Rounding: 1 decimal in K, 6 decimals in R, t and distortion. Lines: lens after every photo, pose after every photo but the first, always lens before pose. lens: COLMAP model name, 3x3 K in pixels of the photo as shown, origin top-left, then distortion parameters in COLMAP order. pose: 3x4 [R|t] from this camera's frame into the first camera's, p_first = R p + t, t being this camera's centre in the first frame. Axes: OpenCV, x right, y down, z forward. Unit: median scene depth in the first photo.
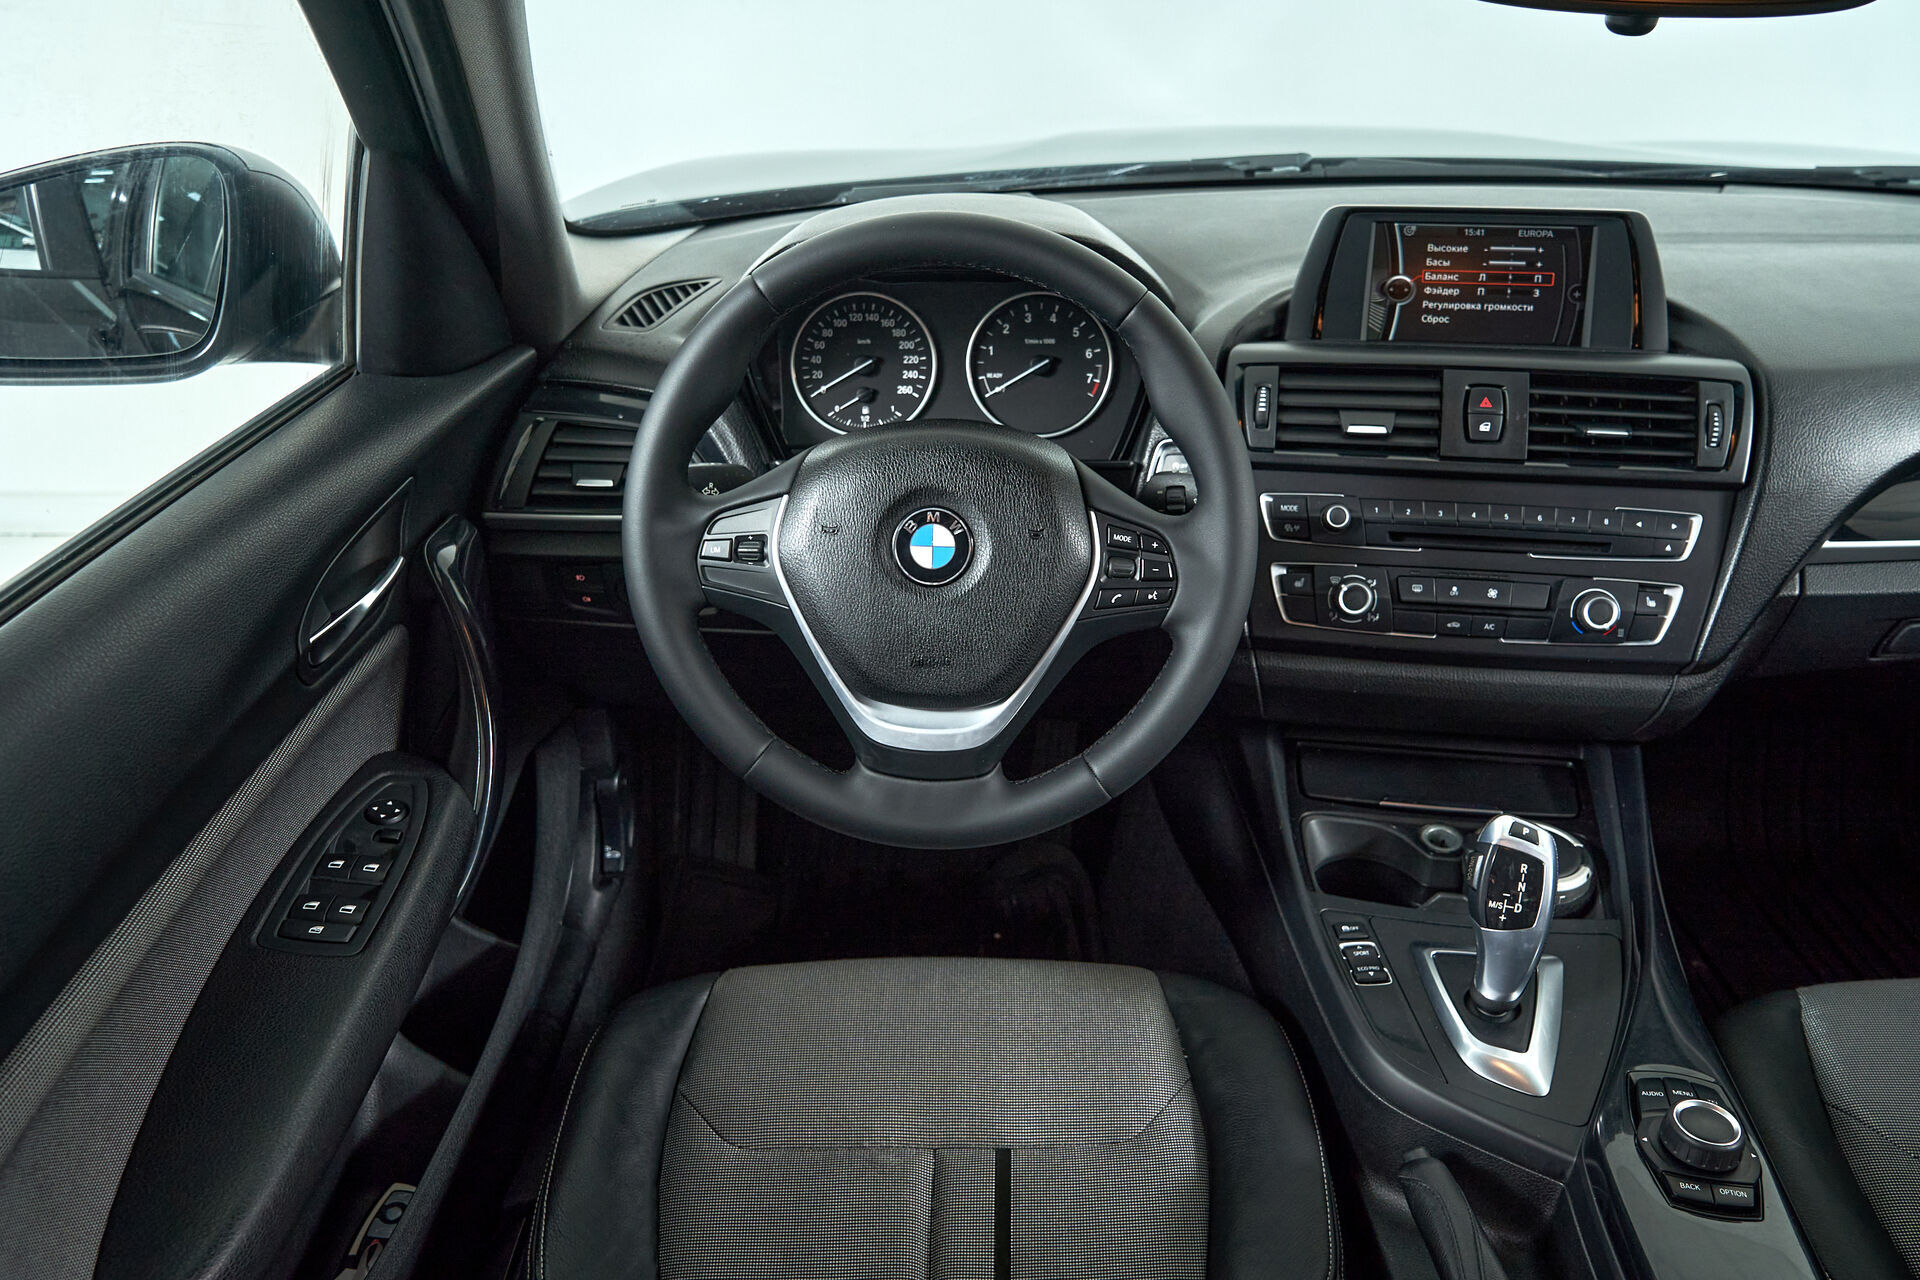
lens RADIAL K [[1536.6, 0, 960.0], [0, 1536.6, 640.0], [0, 0, 1]] dist [-0.020553, -0.008243]
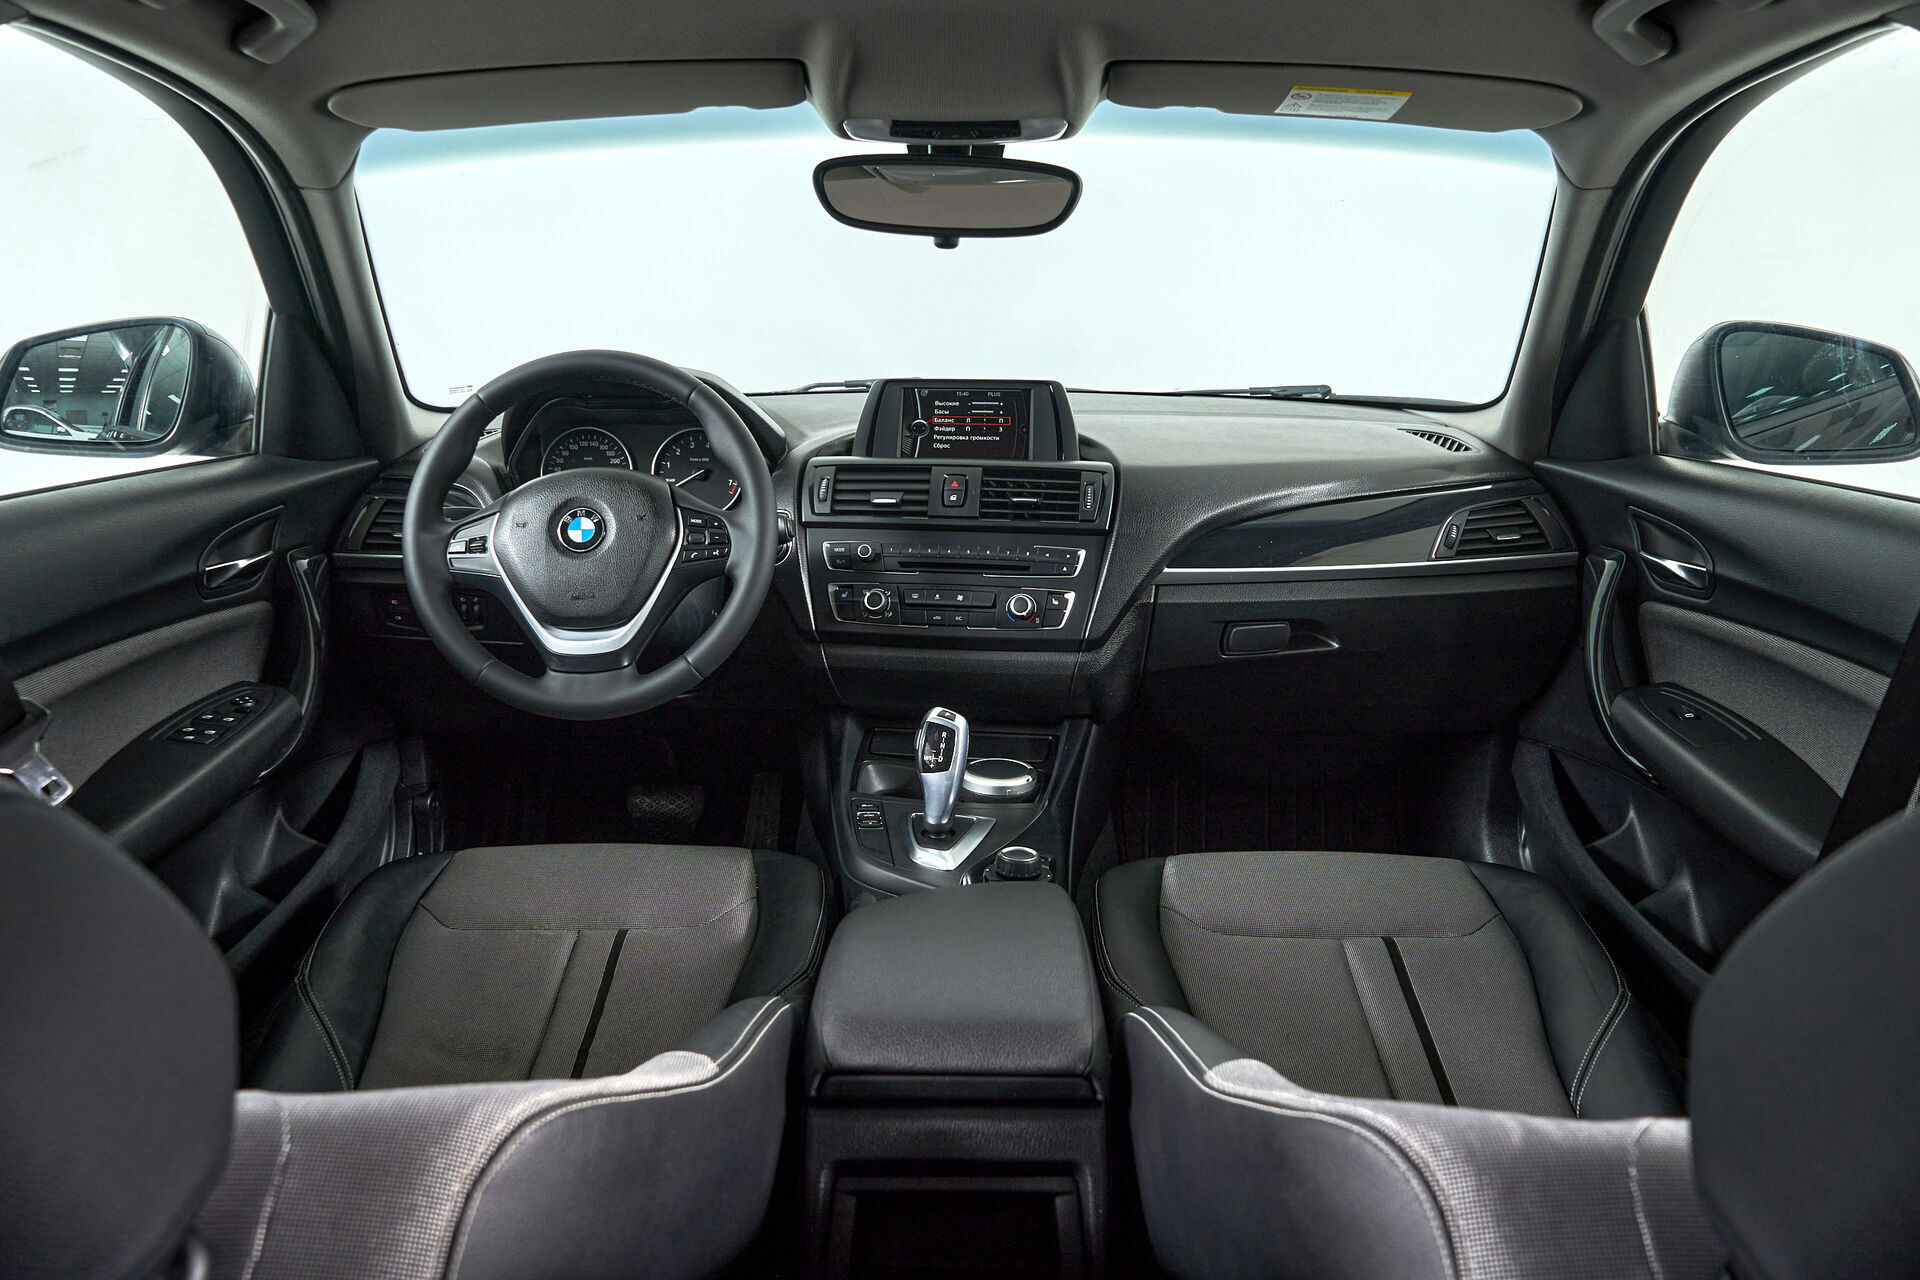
lens RADIAL K [[1481.8, 0, 960.0], [0, 1481.8, 640.0], [0, 0, 1]] dist [-0.002255, -0.100565]
pose [[0.999109, 0.011235, 0.040677, 0.281664], [-0.001627, 0.973451, -0.228890, 0.363659], [-0.042169, 0.228620, 0.972602, -0.494668]]
